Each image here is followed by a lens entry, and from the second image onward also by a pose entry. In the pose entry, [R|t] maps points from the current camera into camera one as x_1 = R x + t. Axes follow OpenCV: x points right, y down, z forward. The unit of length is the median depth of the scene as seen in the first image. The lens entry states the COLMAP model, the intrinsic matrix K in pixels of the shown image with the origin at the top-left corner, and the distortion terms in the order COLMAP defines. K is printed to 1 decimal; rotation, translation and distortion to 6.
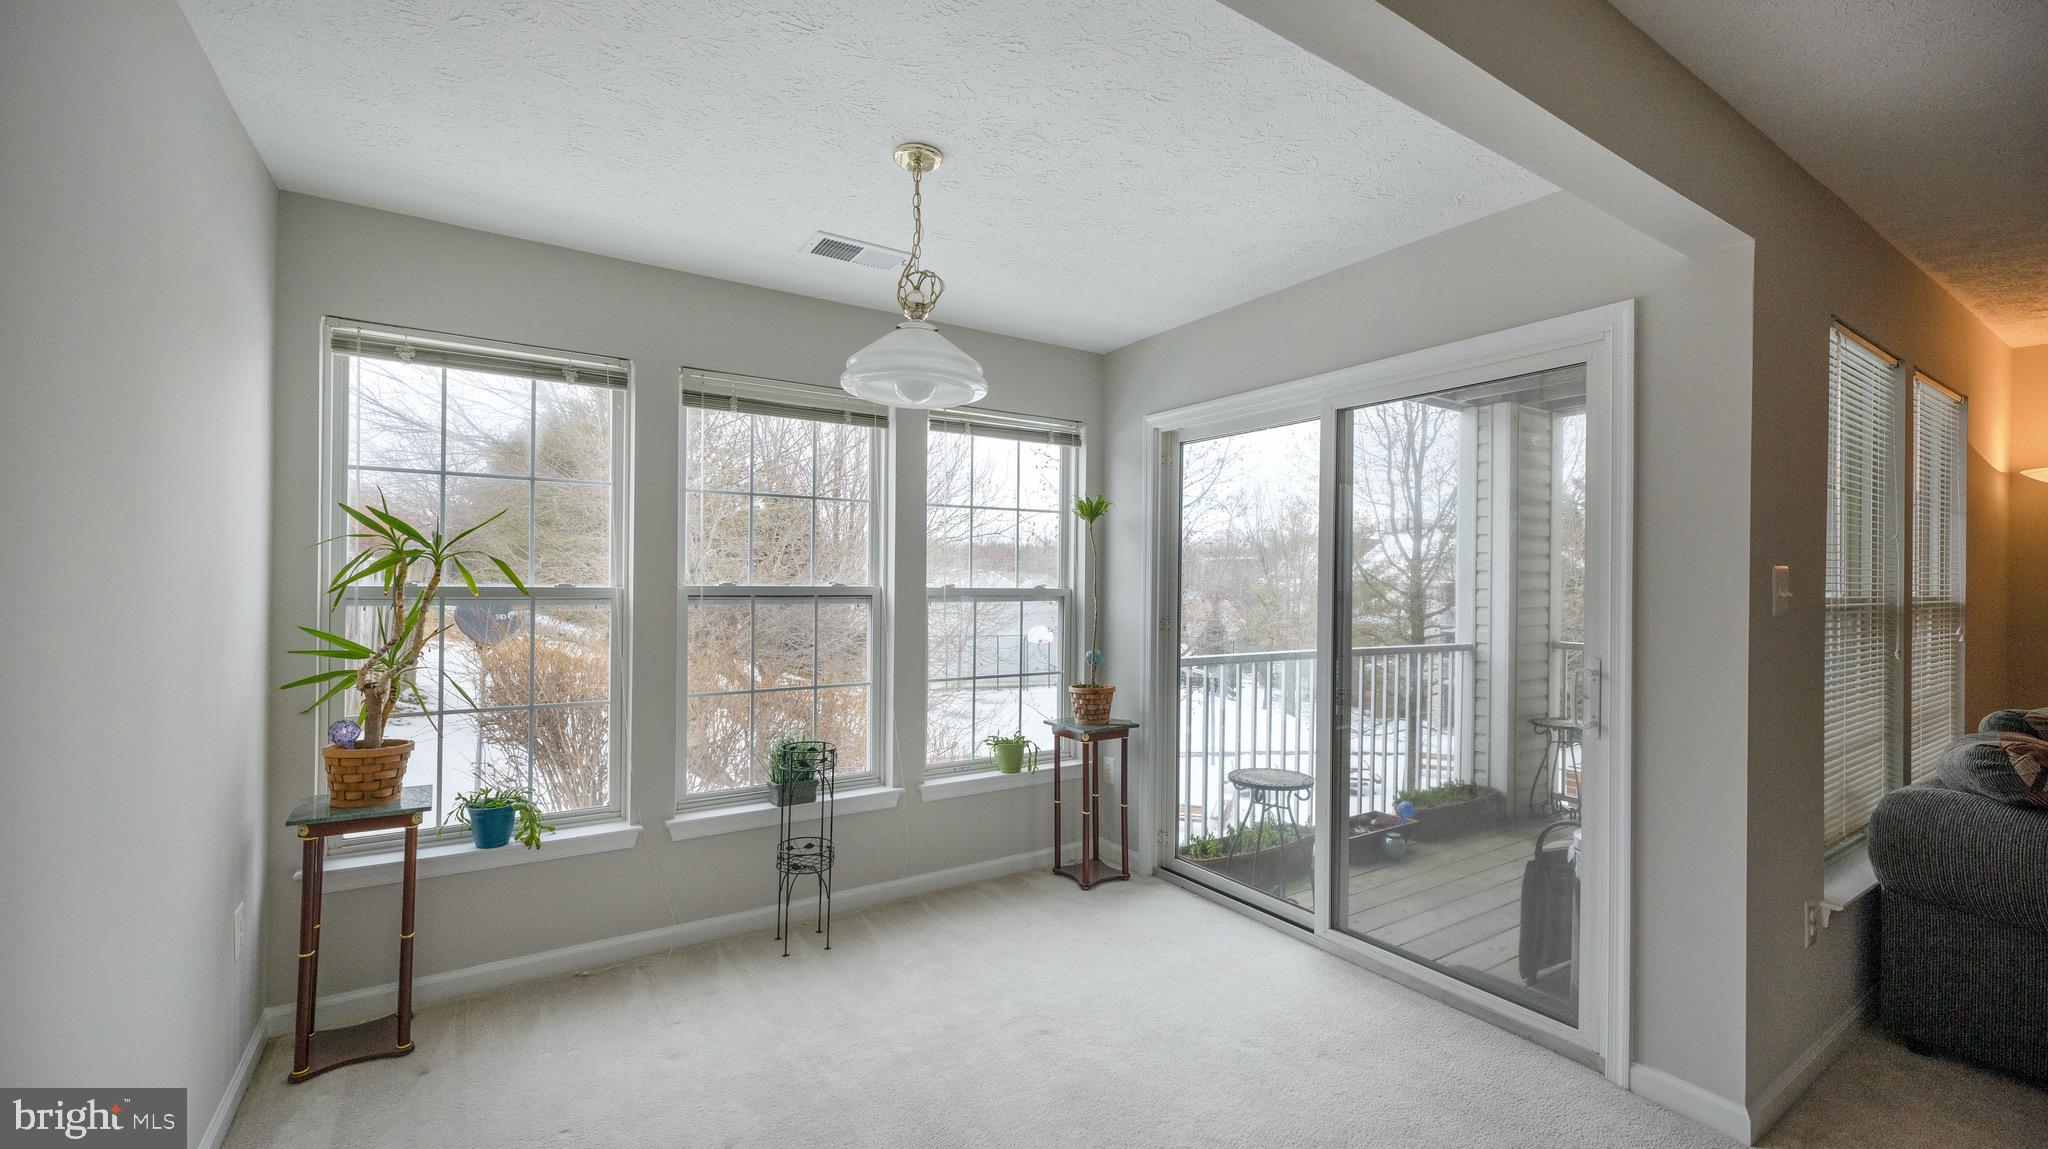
lens RADIAL K [[837.5, 0, 1020.6], [0, 837.5, 580.6], [0, 0, 1]] dist [0.001822, 0.000320]
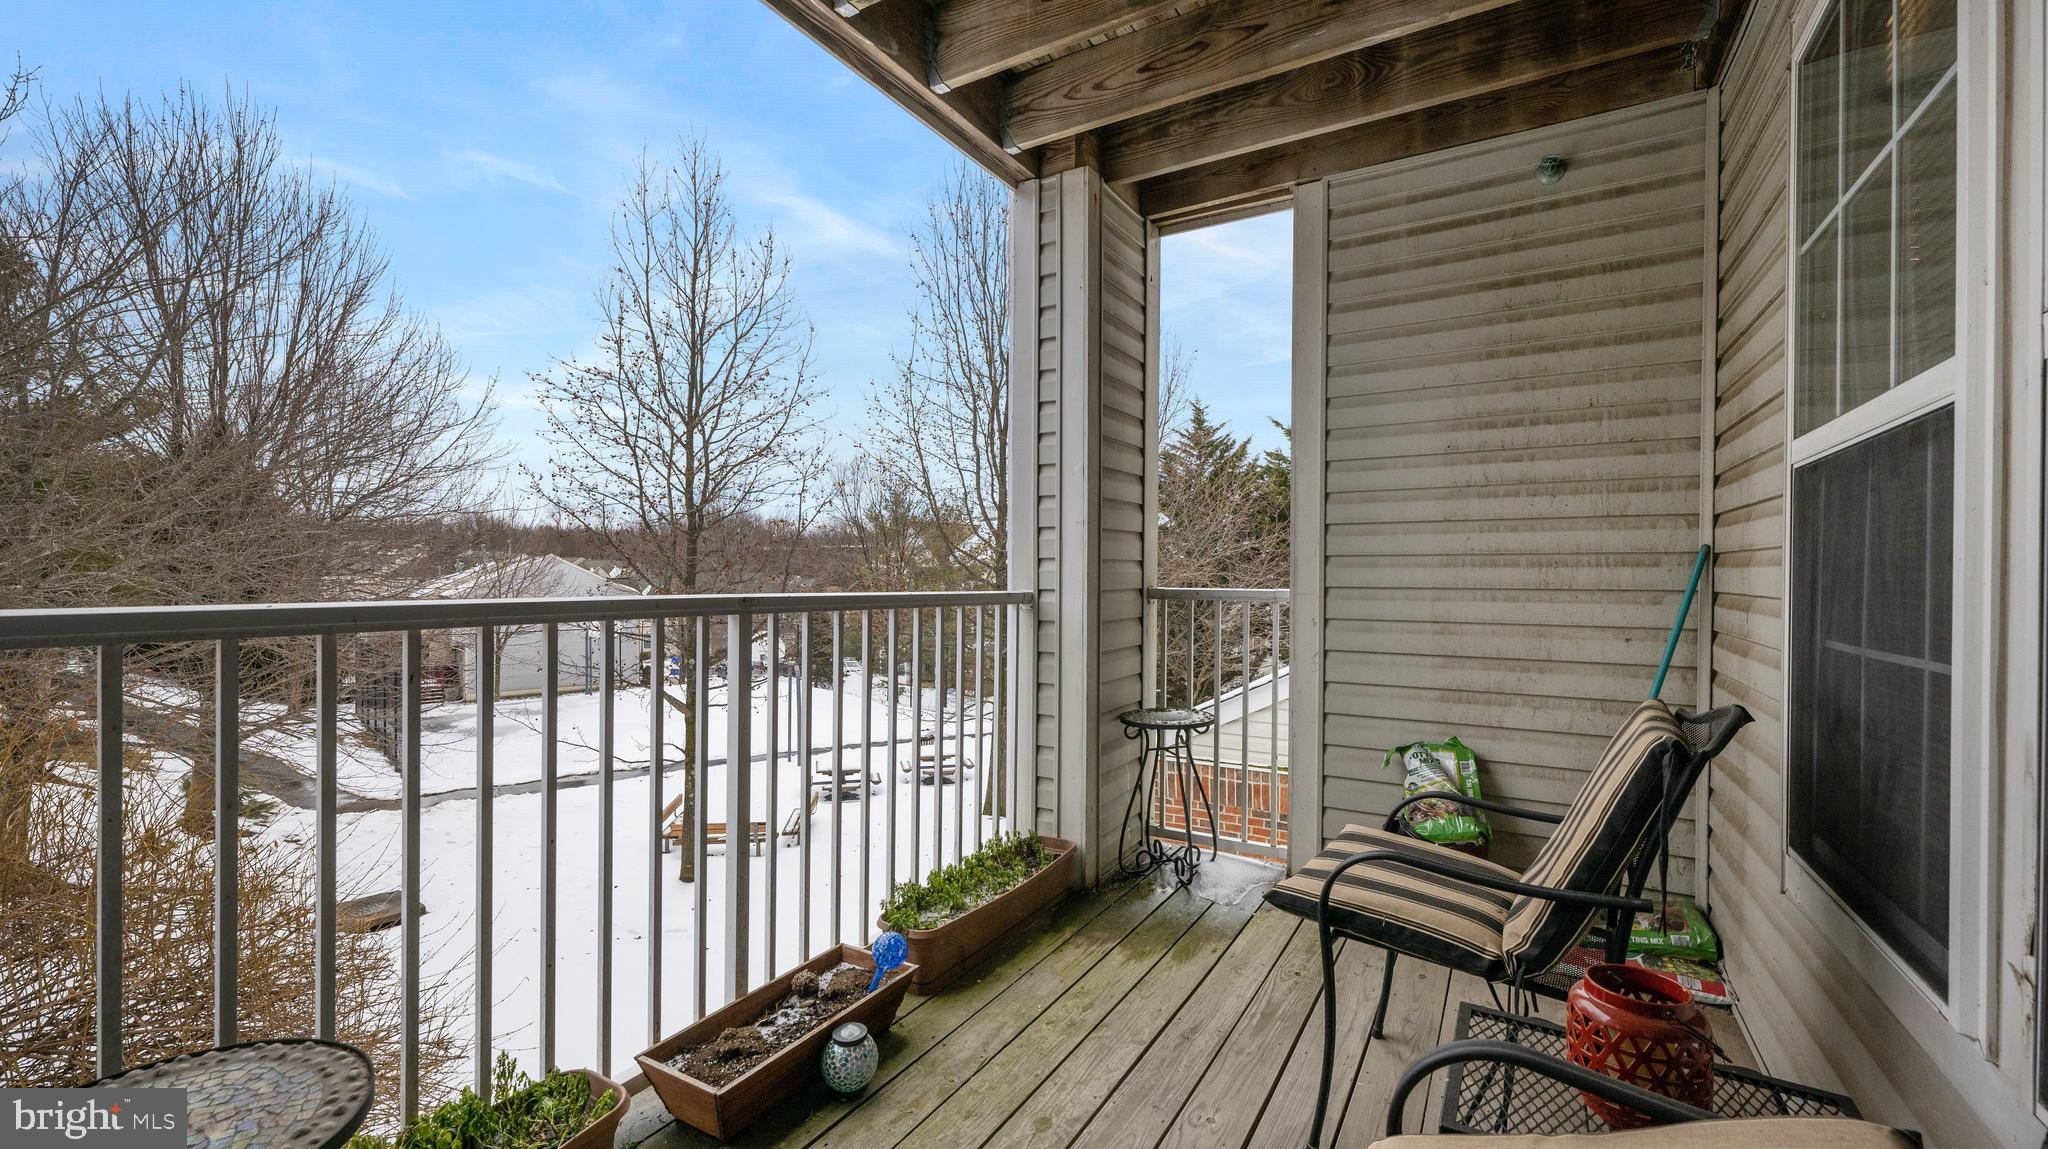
lens RADIAL K [[837.5, 0, 1020.6], [0, 837.5, 580.6], [0, 0, 1]] dist [0.001822, 0.000320]
pose [[0.900603, -0.010665, 0.434511, 0.277713], [0.004226, 0.999867, 0.015782, 0.057743], [-0.434622, -0.012377, 0.900528, 0.478891]]
